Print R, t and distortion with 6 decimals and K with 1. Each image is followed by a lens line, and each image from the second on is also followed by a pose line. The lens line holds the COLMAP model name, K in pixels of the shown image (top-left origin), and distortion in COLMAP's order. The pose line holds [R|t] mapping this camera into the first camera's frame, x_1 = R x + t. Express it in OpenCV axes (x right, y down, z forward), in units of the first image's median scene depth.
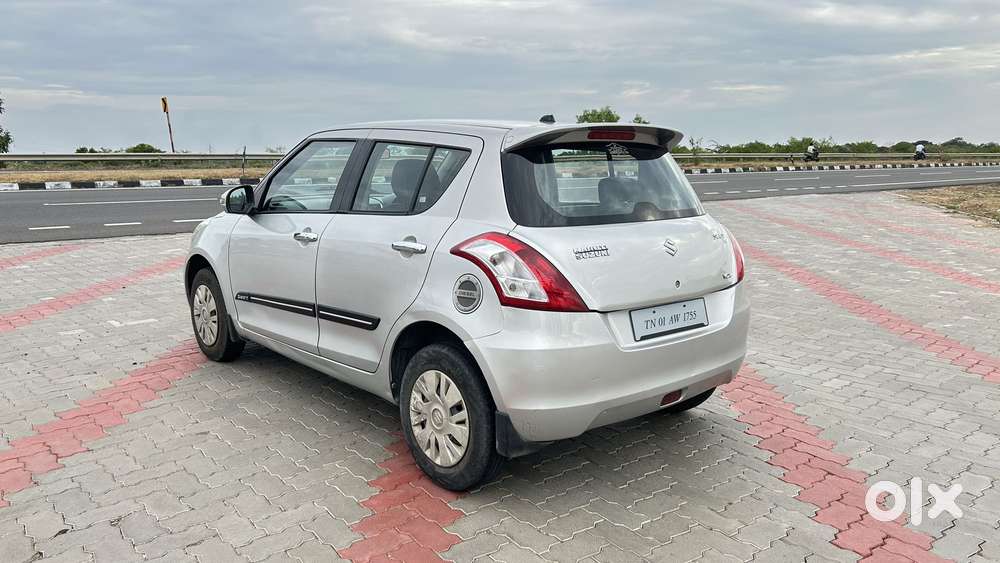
lens RADIAL K [[750.5, 0, 500.0], [0, 750.5, 281.5], [0, 0, 1]] dist [0.051311, -0.055078]
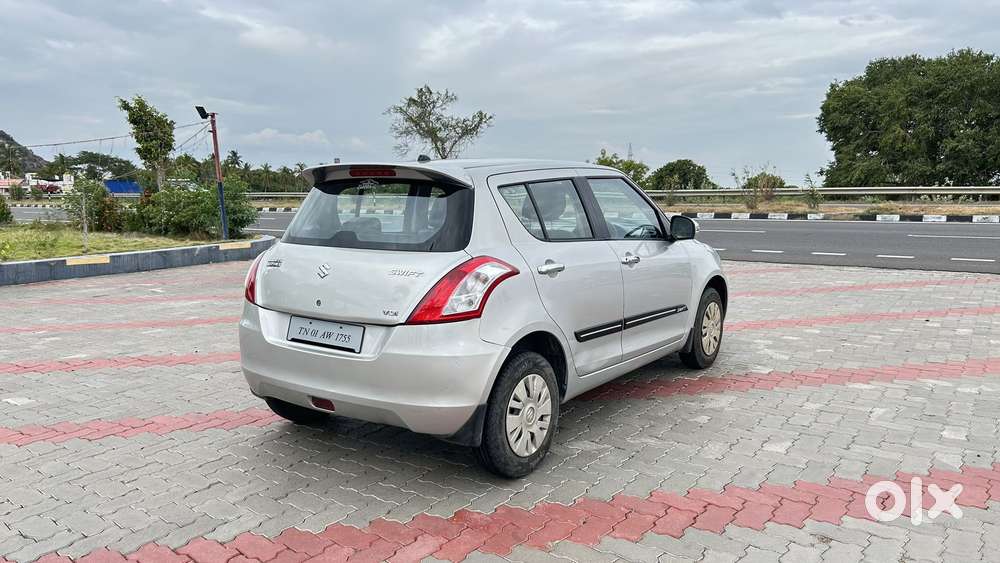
lens RADIAL K [[750.2, 0, 498.8], [0, 750.2, 298.1], [0, 0, 1]] dist [0.048569, -0.050180]
pose [[0.222783, 0.133311, -0.965710, 1.279166], [-0.153506, 0.983045, 0.100292, -0.146868], [0.962707, 0.125899, 0.239469, 0.908662]]
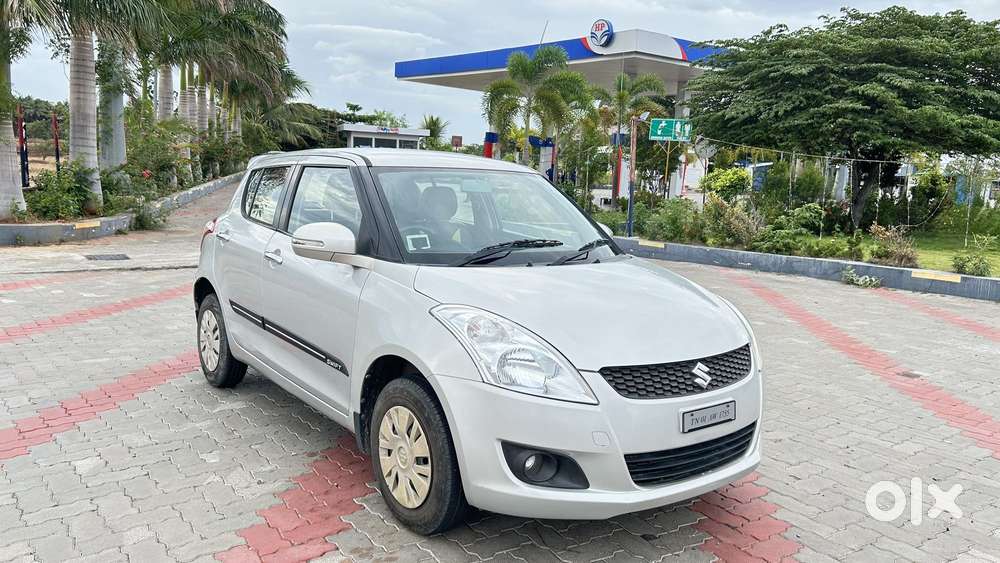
lens RADIAL K [[750.2, 0, 498.8], [0, 750.2, 298.1], [0, 0, 1]] dist [0.048569, -0.050180]
pose [[-0.996208, -0.063436, 0.059541, -0.339086], [-0.040801, 0.945089, 0.324257, -0.443057], [-0.076841, 0.320598, -0.944093, 2.502052]]
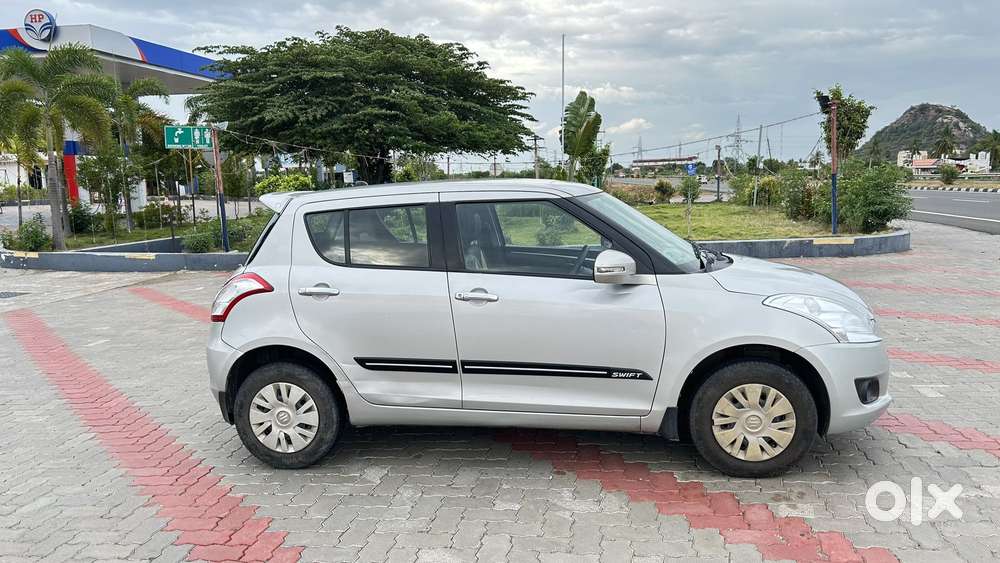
lens RADIAL K [[750.2, 0, 498.8], [0, 750.2, 298.1], [0, 0, 1]] dist [0.048569, -0.050180]
pose [[-0.770760, 0.111060, -0.627371, 0.753078], [-0.085605, 0.957709, 0.274709, -0.427071], [0.631348, 0.265441, -0.728657, 2.269145]]
